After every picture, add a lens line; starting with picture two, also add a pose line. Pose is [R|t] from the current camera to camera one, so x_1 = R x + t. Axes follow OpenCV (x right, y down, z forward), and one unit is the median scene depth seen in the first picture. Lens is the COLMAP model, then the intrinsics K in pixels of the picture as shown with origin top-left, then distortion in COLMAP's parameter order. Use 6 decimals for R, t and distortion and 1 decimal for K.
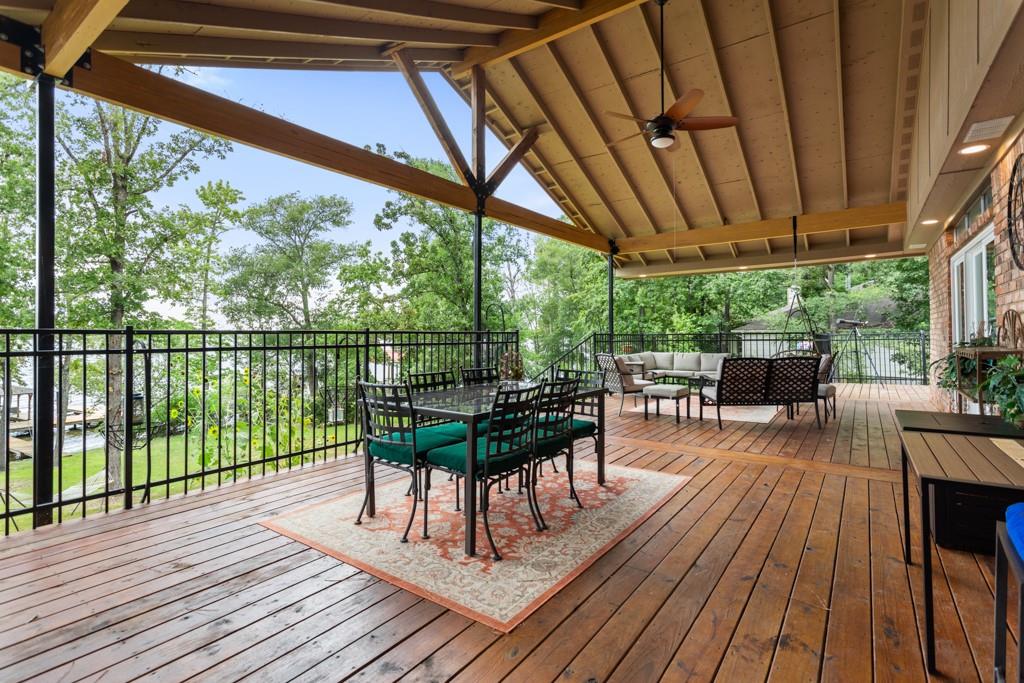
lens RADIAL K [[489.7, 0, 525.6], [0, 489.7, 326.5], [0, 0, 1]] dist [-0.000879, -0.000355]
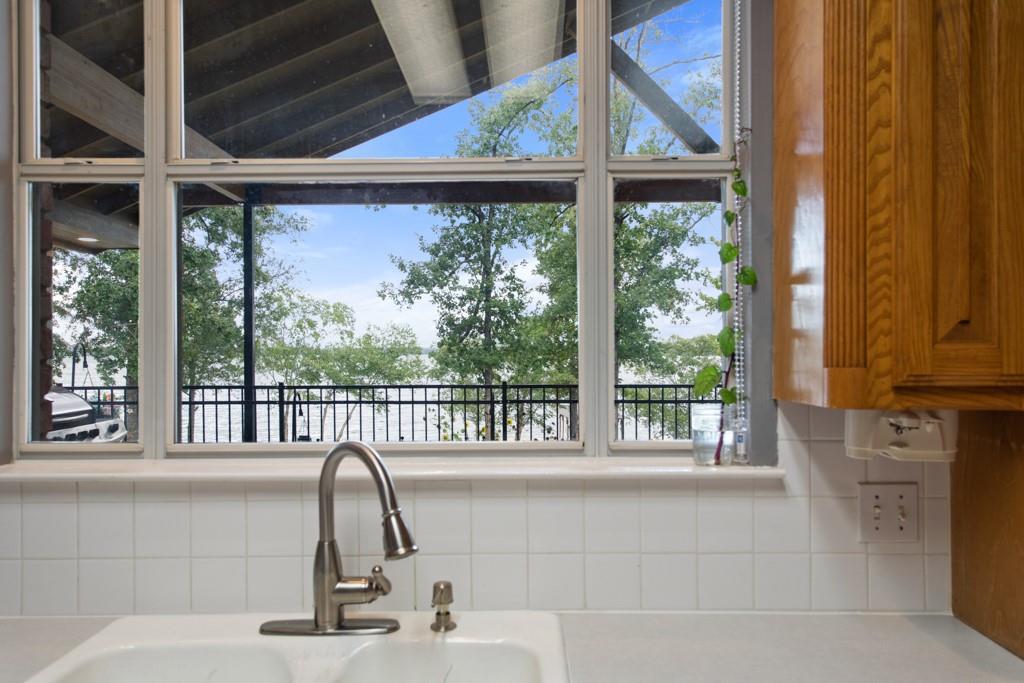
lens RADIAL K [[784.3, 0, 512.0], [0, 784.3, 341.5], [0, 0, 1]] dist [0.141230, 0.001034]
pose [[0.553018, -0.009054, -0.833120, 0.589088], [0.015303, 0.999883, -0.000708, -0.045921], [0.833029, -0.012358, 0.553092, 0.174237]]
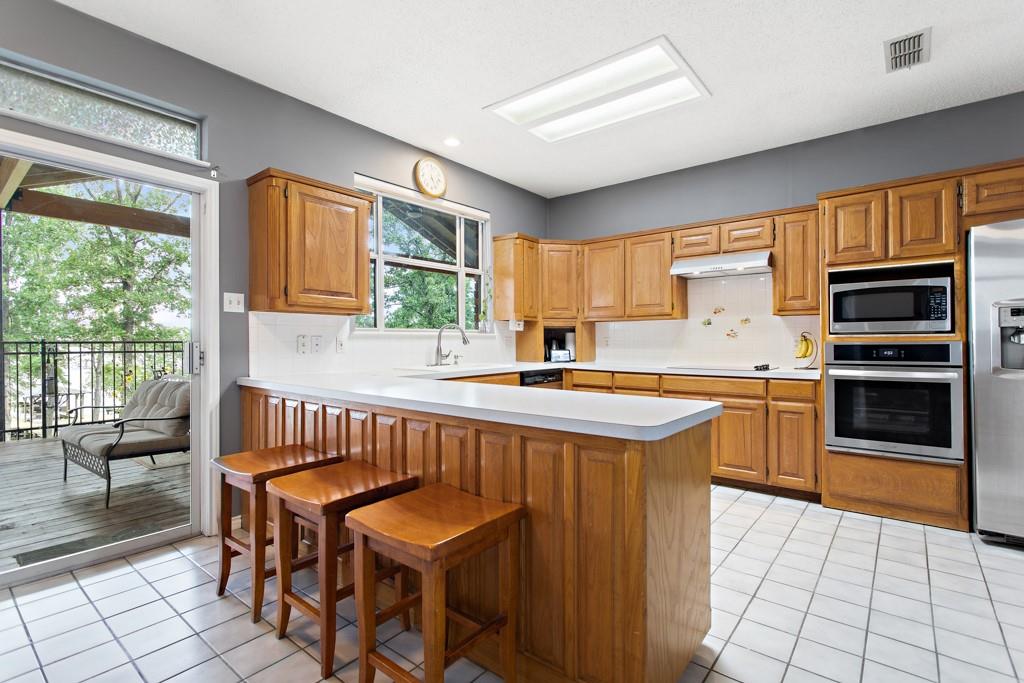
lens RADIAL K [[483.1, 0, 515.7], [0, 483.1, 345.9], [0, 0, 1]] dist [0.000535, 0.000267]
pose [[0.997365, 0.003509, -0.072457, 0.530777], [-0.001671, 0.999676, 0.025413, -0.012102], [0.072522, -0.025225, 0.997048, -0.333901]]
